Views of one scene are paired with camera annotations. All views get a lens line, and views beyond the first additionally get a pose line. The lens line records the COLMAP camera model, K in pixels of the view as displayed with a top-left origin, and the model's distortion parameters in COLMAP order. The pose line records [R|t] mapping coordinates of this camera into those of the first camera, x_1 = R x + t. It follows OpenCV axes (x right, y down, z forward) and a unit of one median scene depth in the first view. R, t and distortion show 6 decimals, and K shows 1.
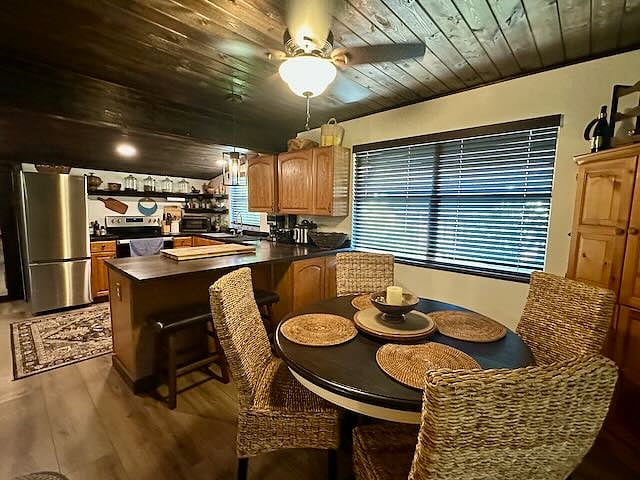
lens RADIAL K [[291.8, 0, 318.4], [0, 291.8, 240.4], [0, 0, 1]] dist [-0.002286, 0.000149]
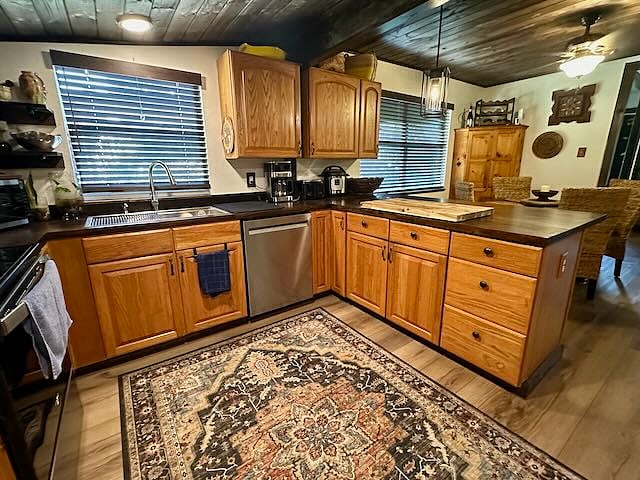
lens RADIAL K [[291.8, 0, 318.4], [0, 291.8, 240.4], [0, 0, 1]] dist [-0.002286, 0.000149]
pose [[0.207213, -0.266307, 0.941352, -1.344722], [0.125191, 0.961544, 0.244461, -0.113019], [-0.970253, 0.067193, 0.232583, 1.310800]]
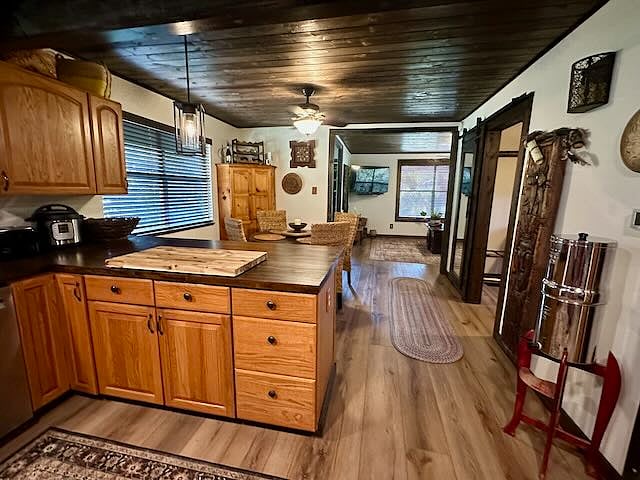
lens RADIAL K [[291.8, 0, 318.4], [0, 291.8, 240.4], [0, 0, 1]] dist [-0.002286, 0.000149]
pose [[-0.514635, -0.168309, 0.840727, -1.214386], [0.073109, 0.968359, 0.238612, -0.153846], [-0.854287, 0.184263, -0.486047, 1.287162]]
